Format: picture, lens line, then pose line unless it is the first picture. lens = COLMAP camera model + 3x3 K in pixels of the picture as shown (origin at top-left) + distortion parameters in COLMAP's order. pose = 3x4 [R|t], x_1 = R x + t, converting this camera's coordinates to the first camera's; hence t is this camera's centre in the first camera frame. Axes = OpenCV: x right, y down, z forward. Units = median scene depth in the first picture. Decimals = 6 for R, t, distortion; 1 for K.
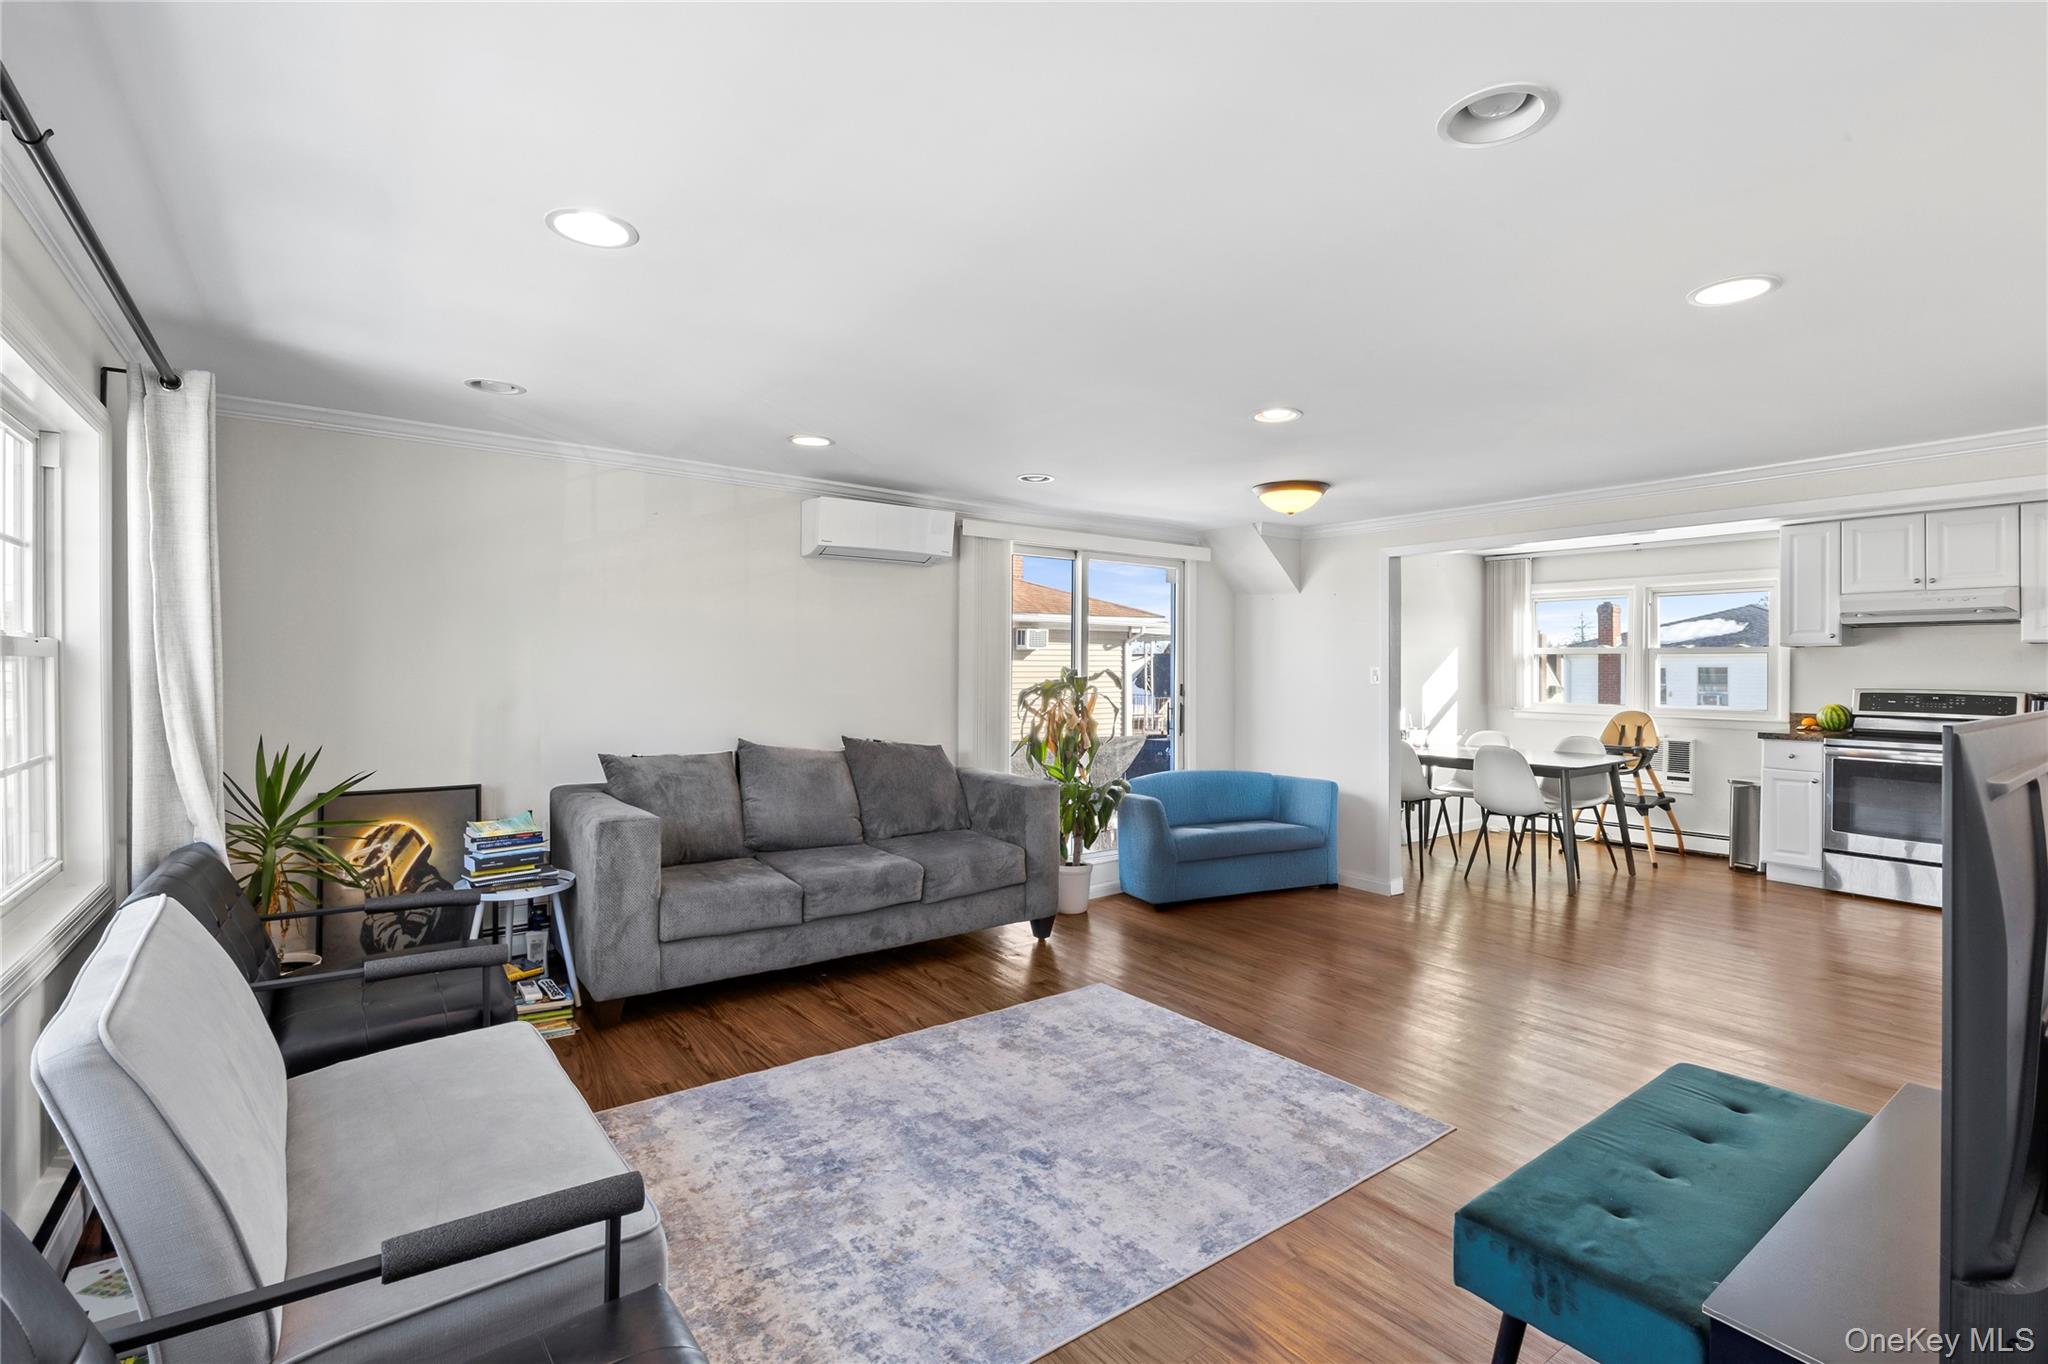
lens RADIAL K [[930.9, 0, 1019.3], [0, 930.9, 664.2], [0, 0, 1]] dist [-0.009389, -0.001044]
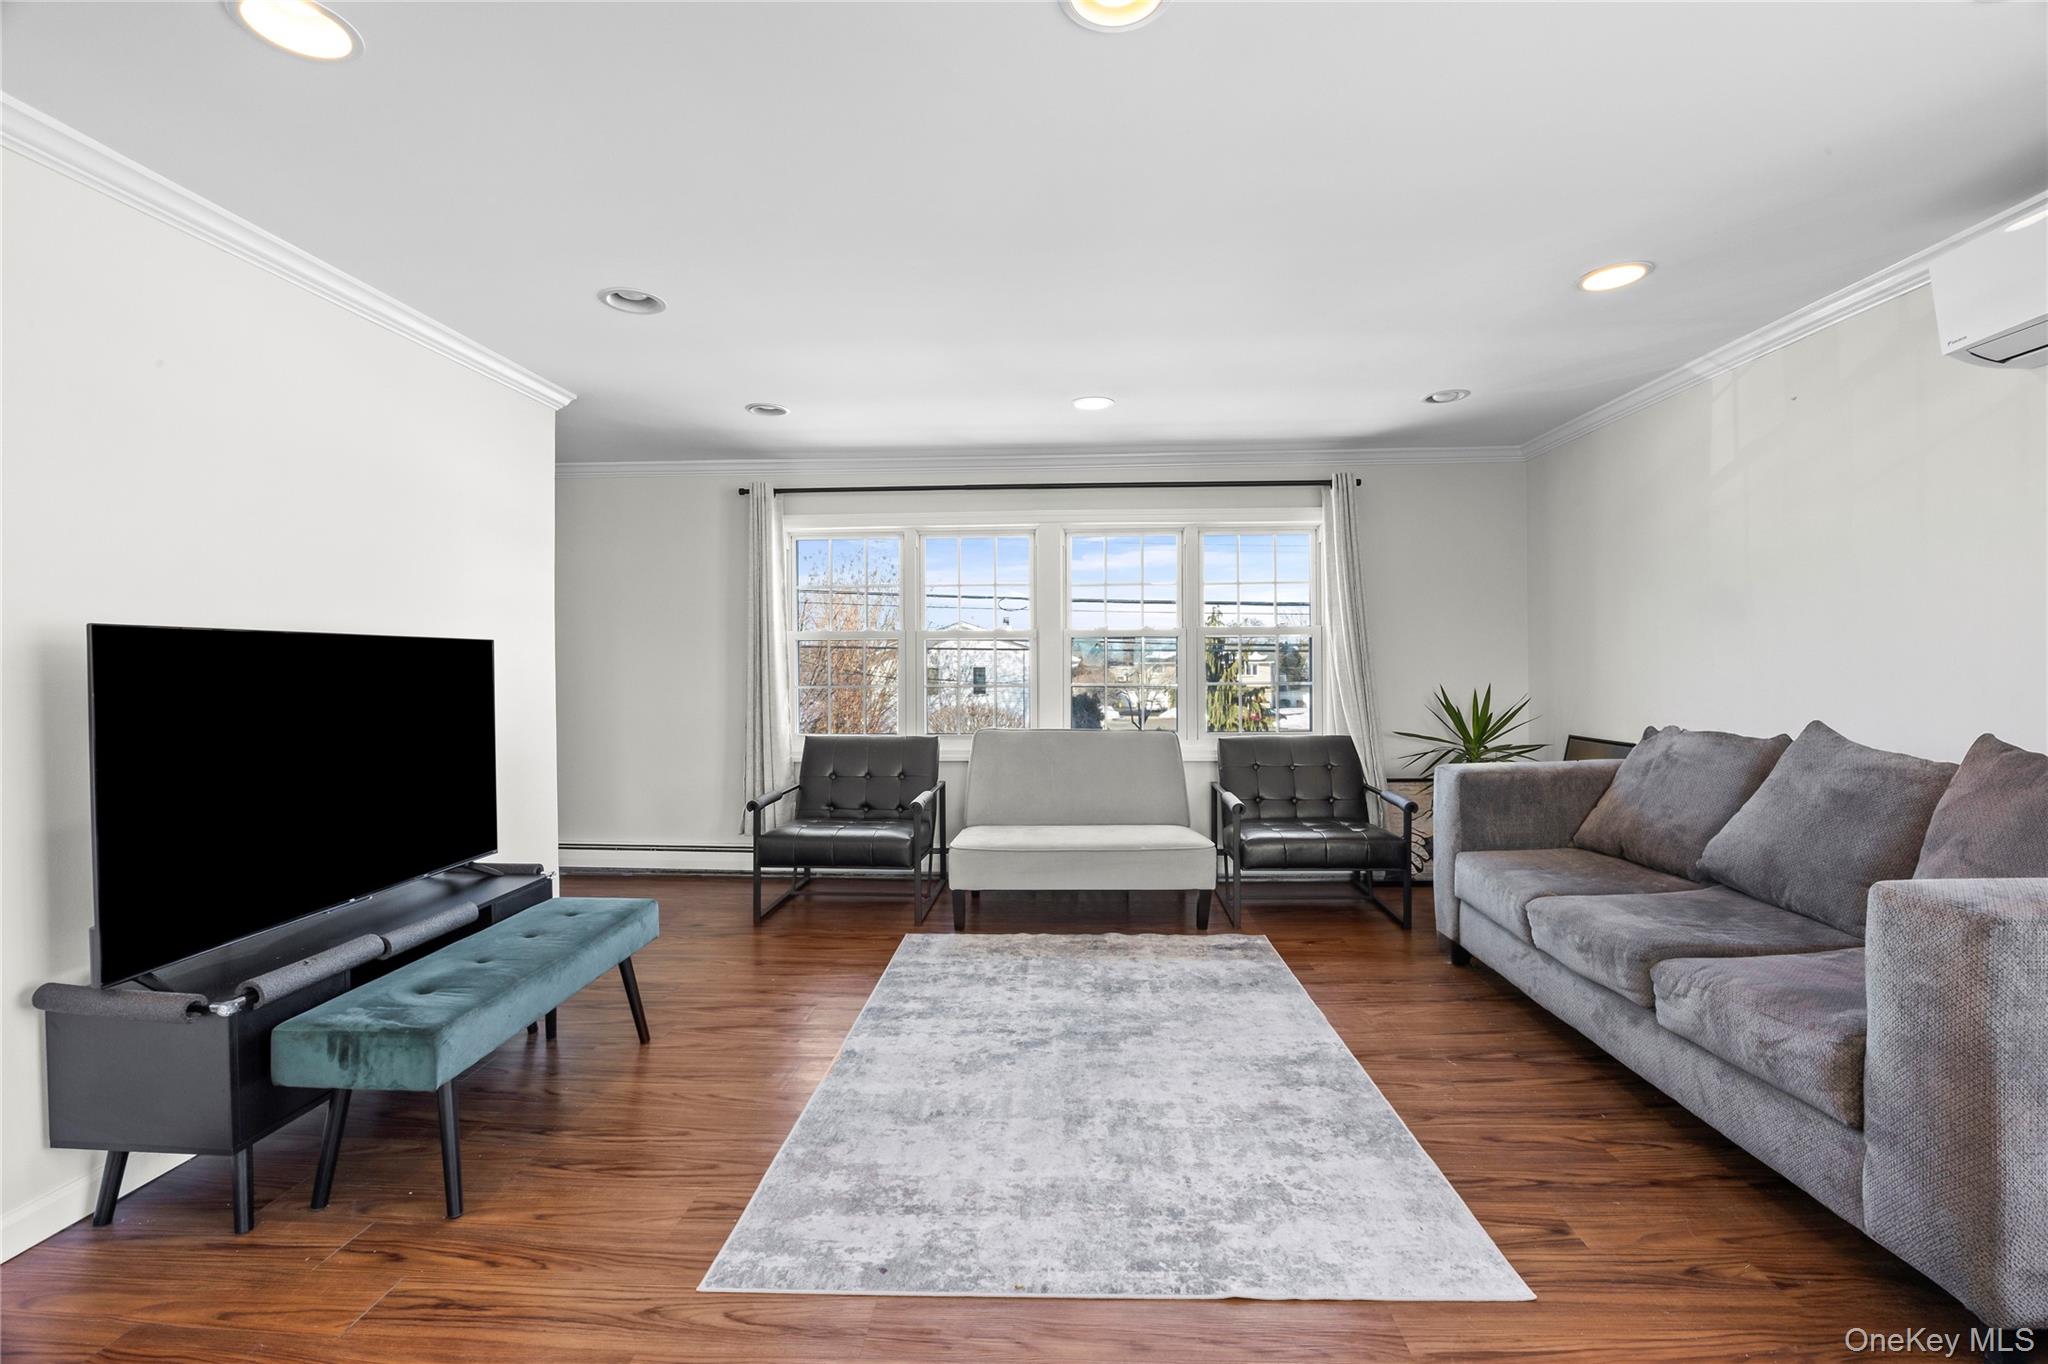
lens RADIAL K [[874.9, 0, 1036.4], [0, 874.9, 676.3], [0, 0, 1]] dist [-0.018365, 0.001559]
pose [[-0.621156, 0.005161, -0.783670, 0.635107], [0.008663, 0.999962, -0.000281, 0.060695], [0.783639, -0.006963, -0.621177, 1.248566]]
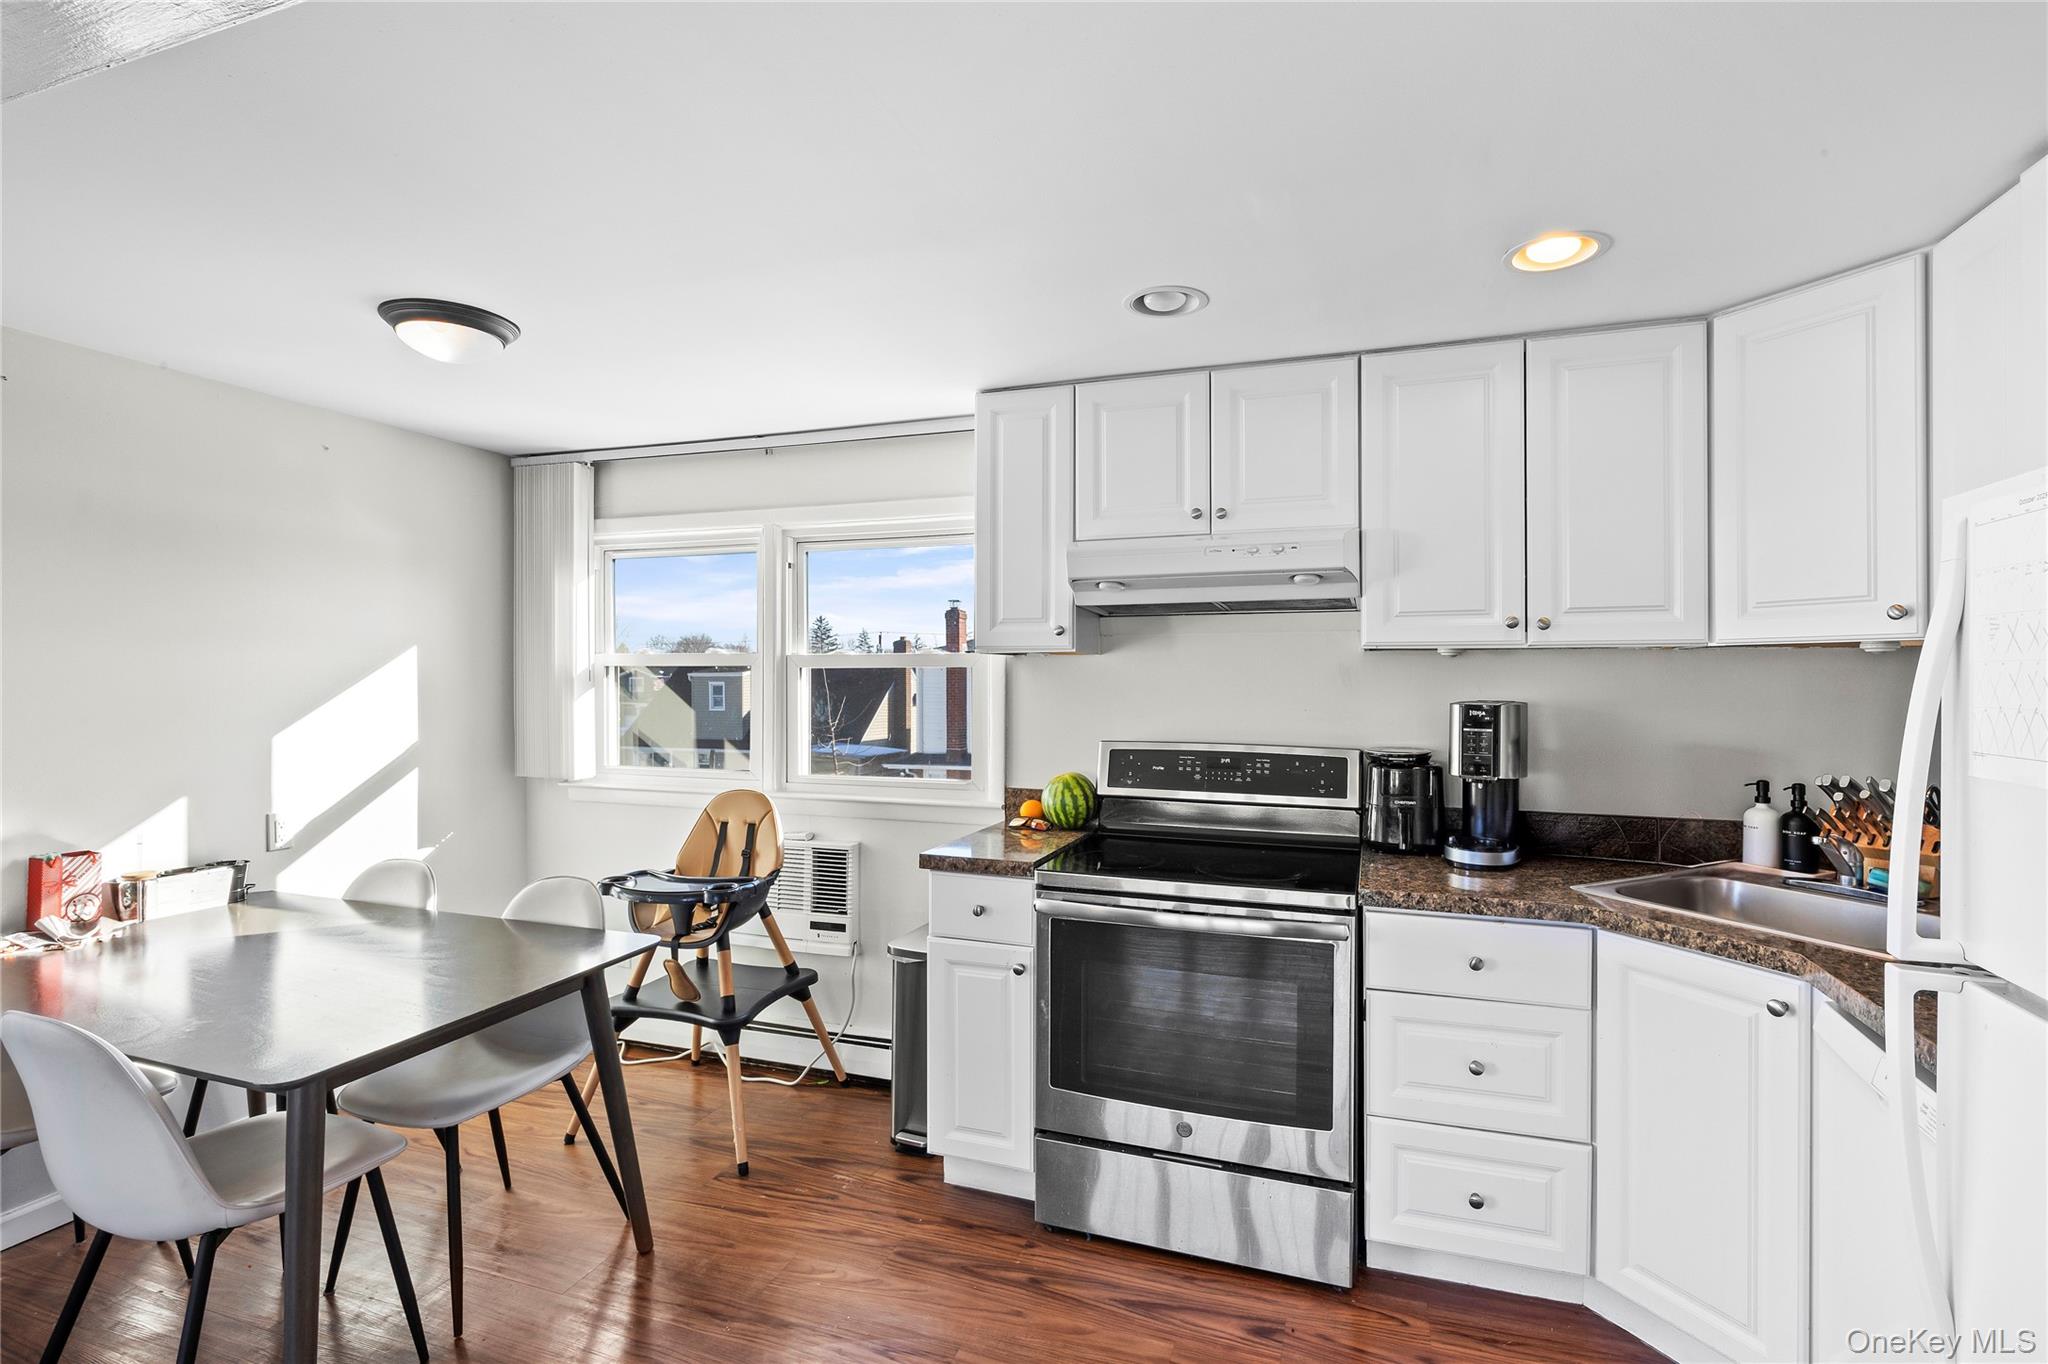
lens RADIAL K [[951.0, 0, 1029.4], [0, 951.0, 678.6], [0, 0, 1]] dist [-0.017100, 0.002412]
pose [[0.821323, -0.006985, 0.570421, 1.002406], [0.001543, 0.999949, 0.010023, -0.019270], [-0.570462, -0.007352, 0.821291, 1.039214]]
